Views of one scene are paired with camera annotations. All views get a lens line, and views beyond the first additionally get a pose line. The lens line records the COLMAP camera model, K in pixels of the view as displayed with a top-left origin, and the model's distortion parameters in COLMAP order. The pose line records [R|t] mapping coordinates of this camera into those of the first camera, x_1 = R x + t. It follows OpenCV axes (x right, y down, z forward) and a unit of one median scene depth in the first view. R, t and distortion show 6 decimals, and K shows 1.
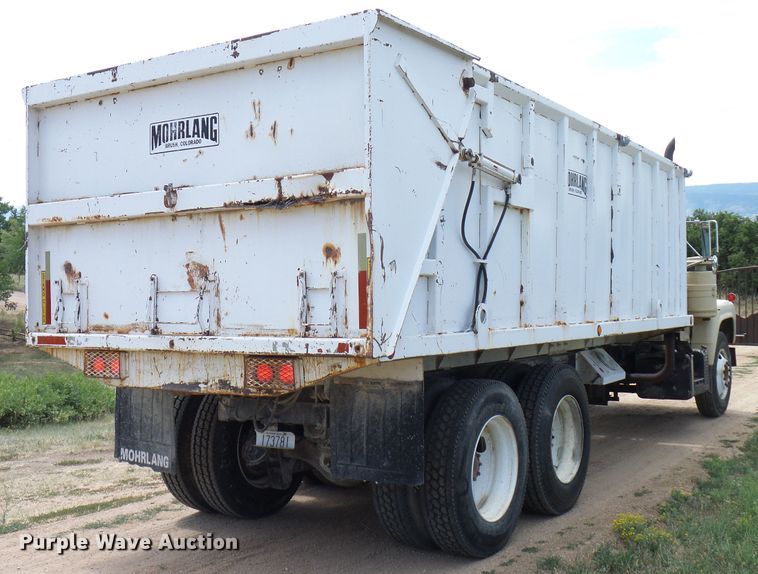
lens RADIAL K [[877.8, 0, 379.0], [0, 877.8, 287.0], [0, 0, 1]] dist [-0.065131, -0.011033]
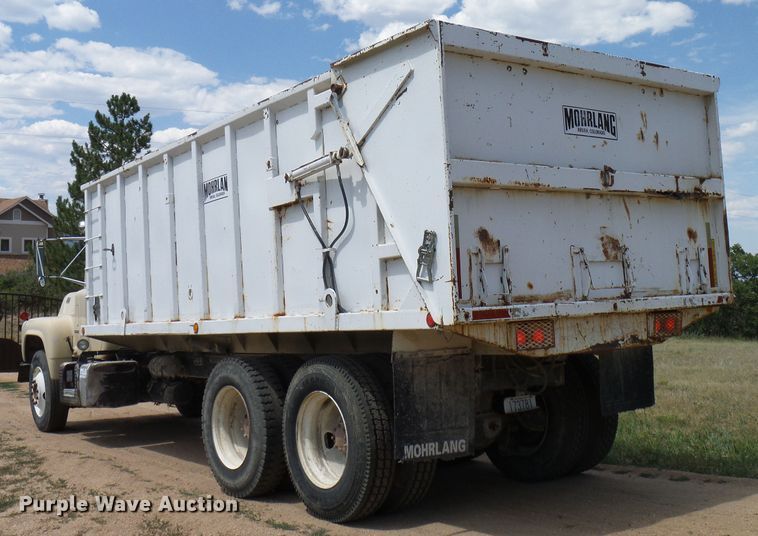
lens RADIAL K [[914.3, 0, 348.5], [0, 914.3, 265.7], [0, 0, 1]] dist [-0.062332, -0.025271]
pose [[0.385226, 0.037322, 0.922067, -1.390043], [0.034558, 0.997898, -0.054829, 0.061966], [-0.922175, 0.052986, 0.383126, 0.826201]]
